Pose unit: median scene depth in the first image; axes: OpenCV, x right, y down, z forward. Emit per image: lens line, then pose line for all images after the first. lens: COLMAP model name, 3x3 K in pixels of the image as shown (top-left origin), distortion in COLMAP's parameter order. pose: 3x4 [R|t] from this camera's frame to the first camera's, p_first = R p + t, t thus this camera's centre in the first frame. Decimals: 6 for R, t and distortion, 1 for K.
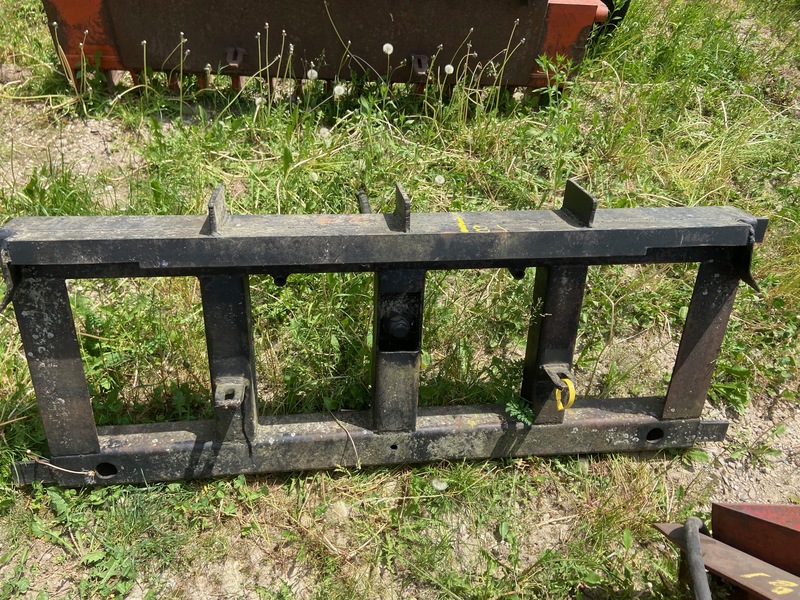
lens RADIAL K [[613.9, 0, 400.0], [0, 613.9, 300.0], [0, 0, 1]] dist [0.084400, -0.116065]
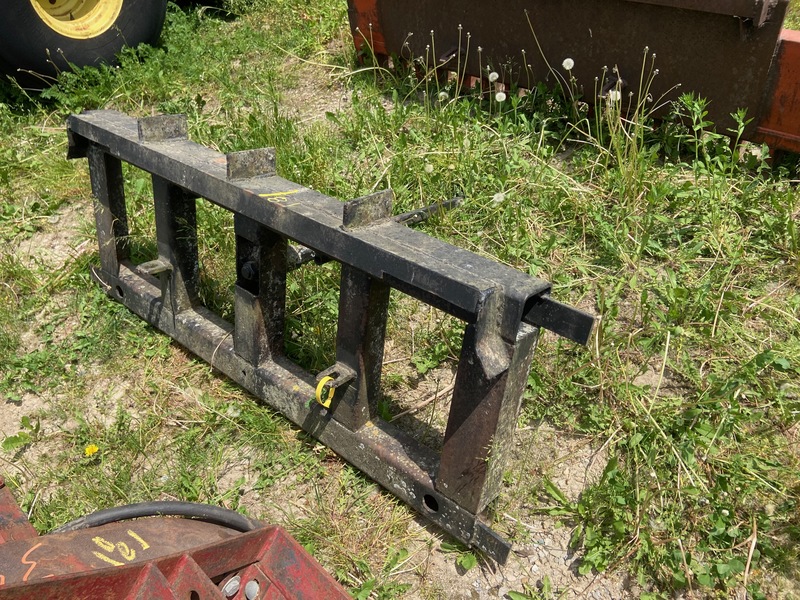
lens RADIAL K [[613.9, 0, 400.0], [0, 613.9, 300.0], [0, 0, 1]] dist [0.084400, -0.116065]
pose [[0.682131, 0.377152, -0.626461, 0.817477], [-0.392097, 0.911799, 0.121995, -0.135398], [0.617217, 0.162417, 0.769847, 0.247964]]
